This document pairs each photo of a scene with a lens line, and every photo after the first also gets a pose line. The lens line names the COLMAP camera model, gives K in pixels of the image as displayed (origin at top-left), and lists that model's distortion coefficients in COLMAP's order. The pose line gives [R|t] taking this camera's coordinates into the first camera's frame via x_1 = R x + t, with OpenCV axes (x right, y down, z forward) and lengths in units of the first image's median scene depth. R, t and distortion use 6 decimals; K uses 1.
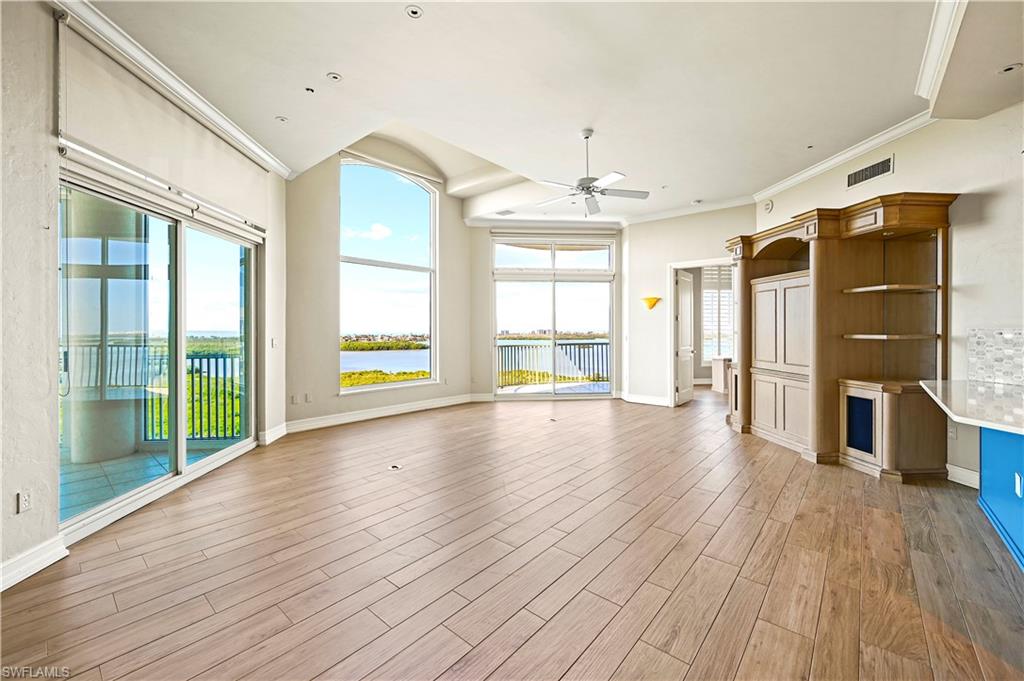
lens RADIAL K [[411.3, 0, 517.5], [0, 411.3, 328.5], [0, 0, 1]] dist [-0.002105, -0.000120]
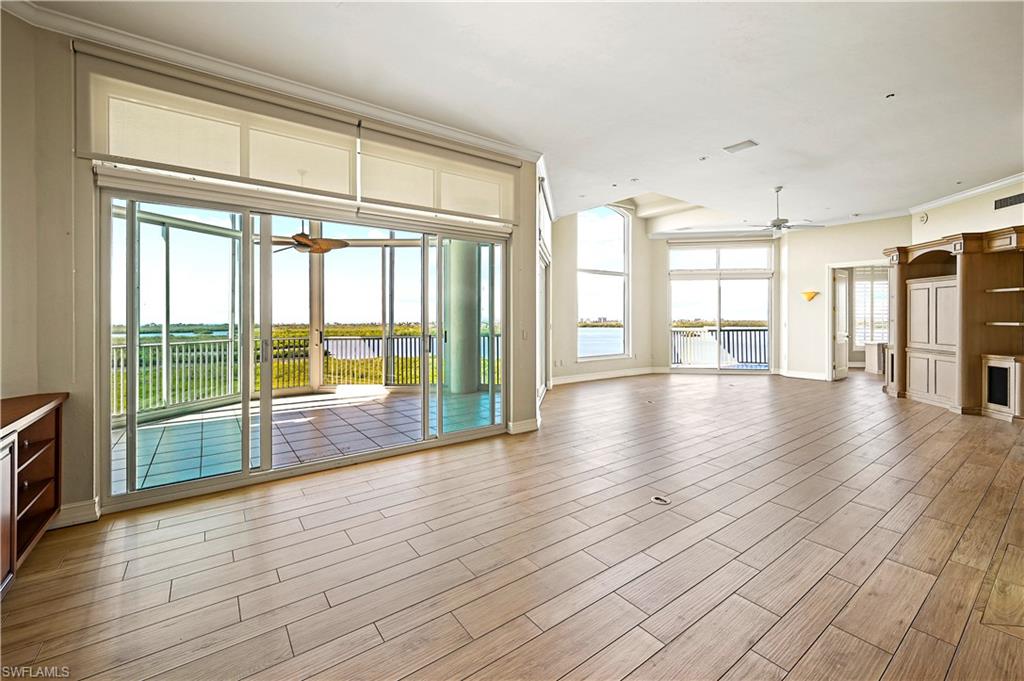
lens RADIAL K [[419.6, 0, 516.9], [0, 419.6, 317.8], [0, 0, 1]] dist [0.000359, 0.000742]
pose [[0.972856, -0.000279, -0.231413, -0.327695], [0.001582, 0.999984, 0.005448, -0.008425], [0.231407, -0.005666, 0.972840, -0.586308]]
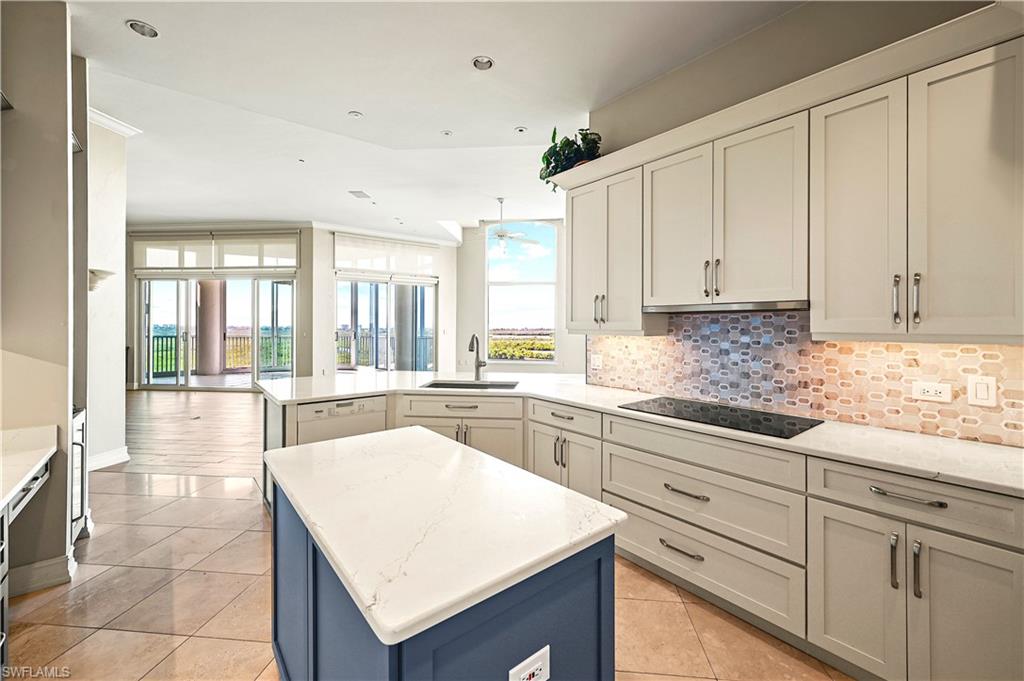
lens RADIAL K [[411.3, 0, 517.5], [0, 411.3, 328.5], [0, 0, 1]] dist [-0.002105, -0.000120]
pose [[0.571218, 0.012681, -0.820701, 1.196338], [-0.002662, 0.999904, 0.013598, -0.009807], [0.820794, -0.005583, 0.571197, 0.131762]]
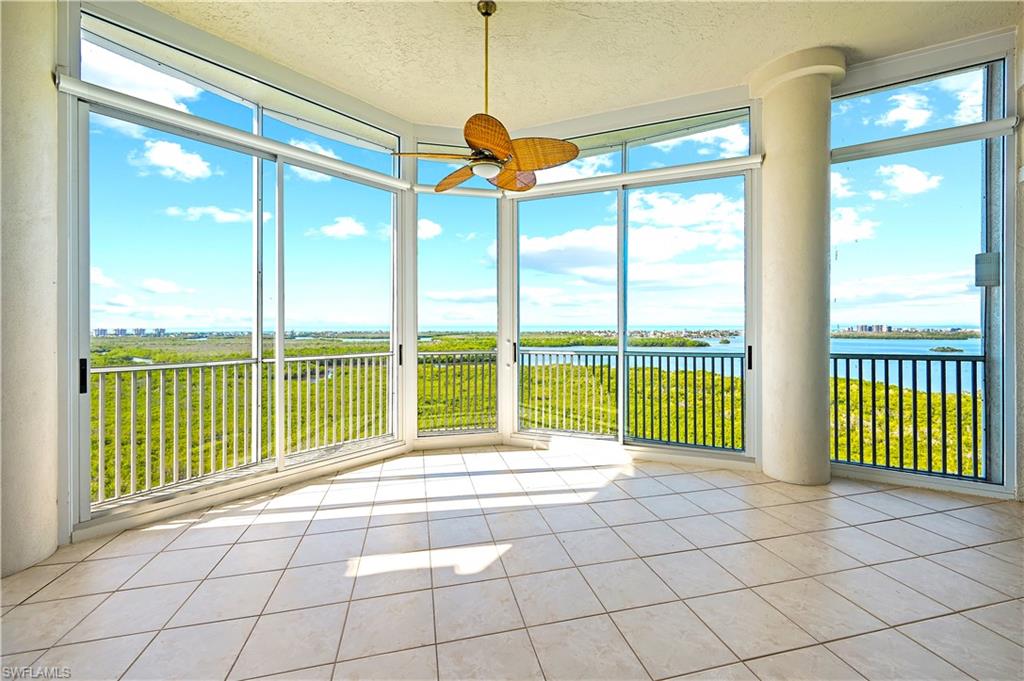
lens RADIAL K [[421.5, 0, 520.9], [0, 421.5, 325.7], [0, 0, 1]] dist [0.000728, 0.000231]
pose [[0.810117, -0.000453, -0.586268, -0.822564], [0.002320, 0.999994, 0.002433, 0.008157], [0.586263, -0.003331, 0.810114, -0.003654]]
